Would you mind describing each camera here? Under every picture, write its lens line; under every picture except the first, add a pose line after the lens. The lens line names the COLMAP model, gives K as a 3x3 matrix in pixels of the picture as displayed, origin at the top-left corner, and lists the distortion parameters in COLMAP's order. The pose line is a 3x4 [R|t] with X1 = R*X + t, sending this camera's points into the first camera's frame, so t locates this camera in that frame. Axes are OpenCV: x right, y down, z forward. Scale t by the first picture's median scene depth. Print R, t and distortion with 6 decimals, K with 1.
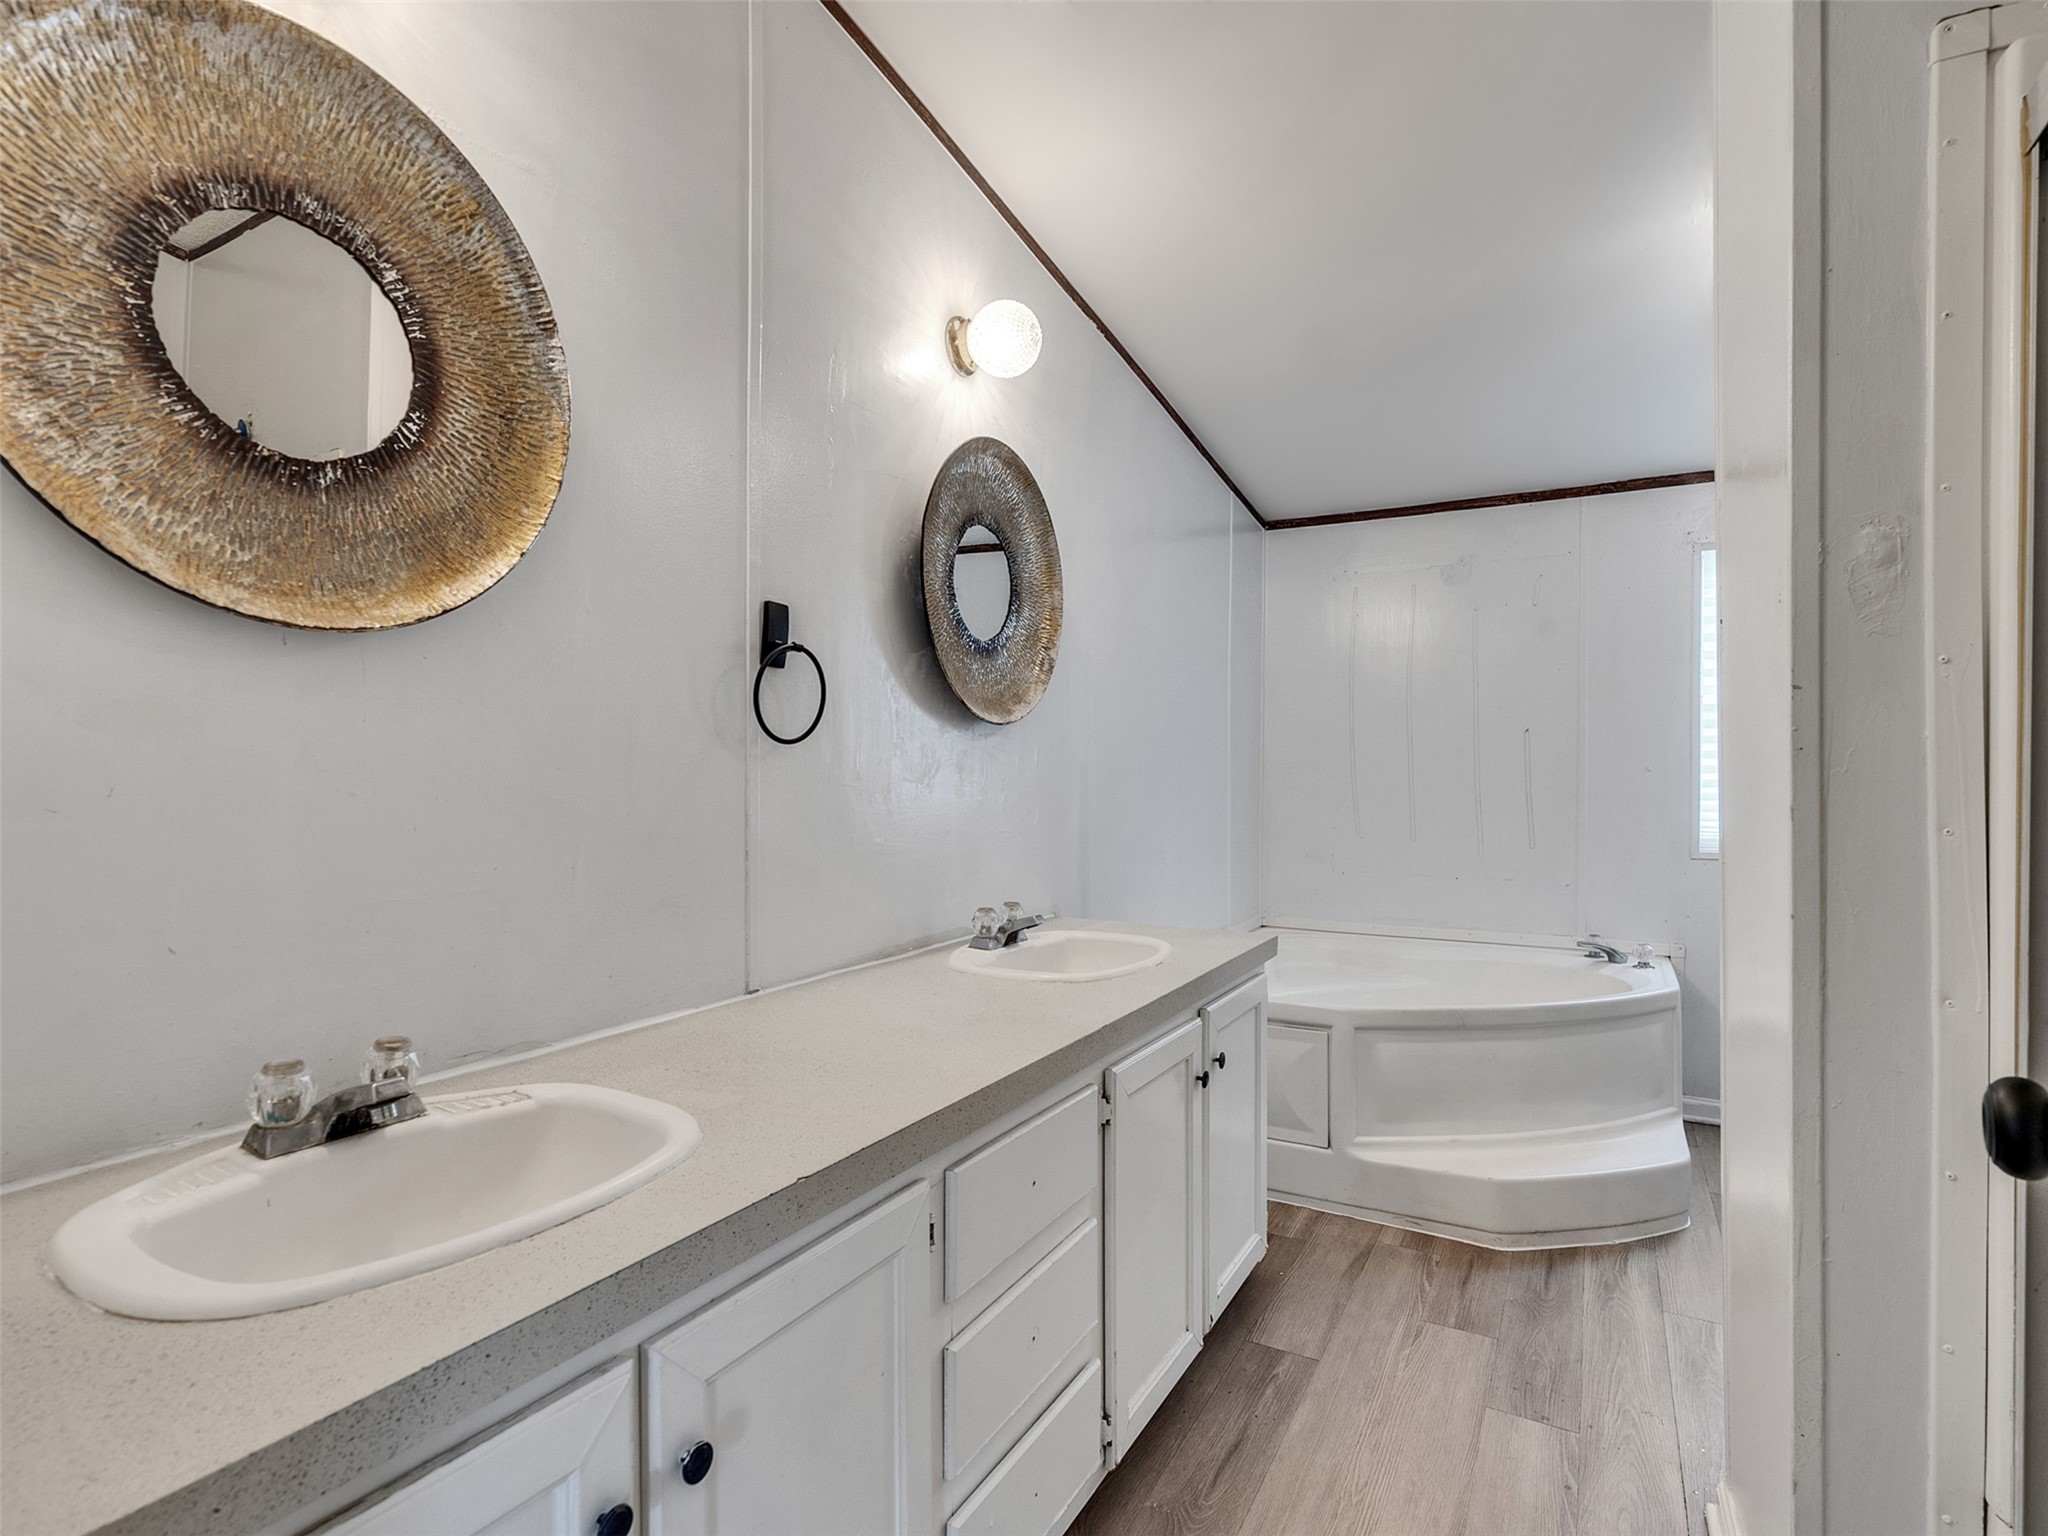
lens RADIAL K [[1020.0, 0, 1019.1], [0, 1020.0, 770.1], [0, 0, 1]] dist [-0.000508, -0.000032]
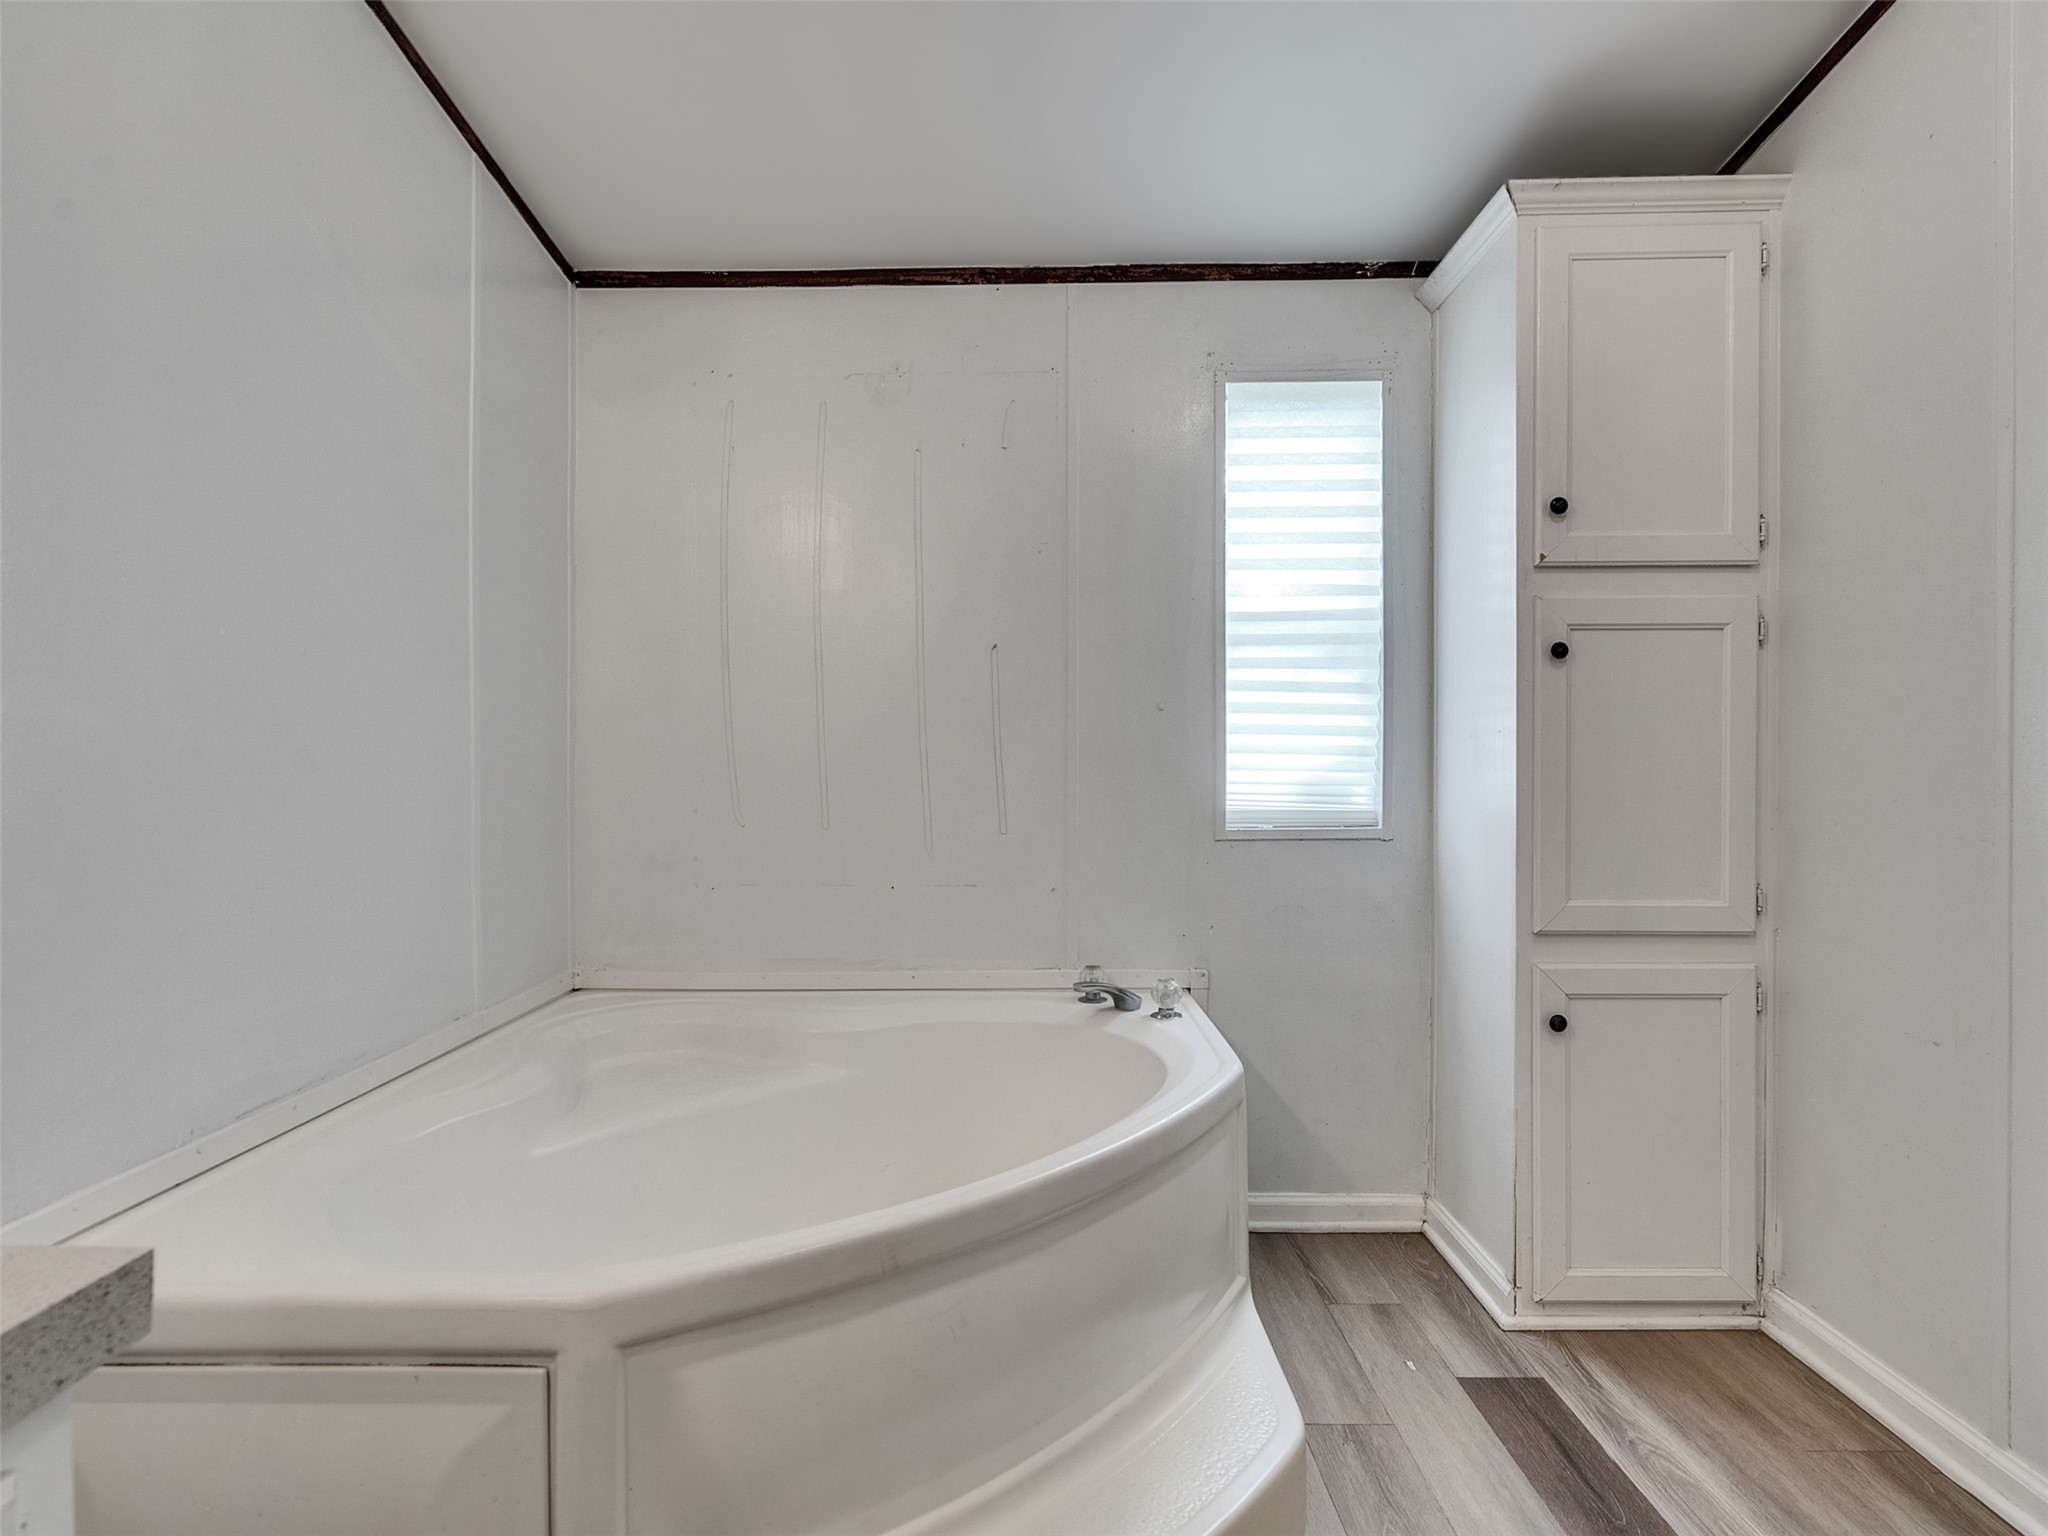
lens RADIAL K [[1020.0, 0, 1020.4], [0, 1020.0, 767.4], [0, 0, 1]] dist [-0.000508, -0.000032]
pose [[0.869444, -0.007597, 0.493973, 0.213260], [0.006379, 0.999971, 0.004151, 0.034774], [-0.493990, -0.000458, 0.869468, 0.473184]]
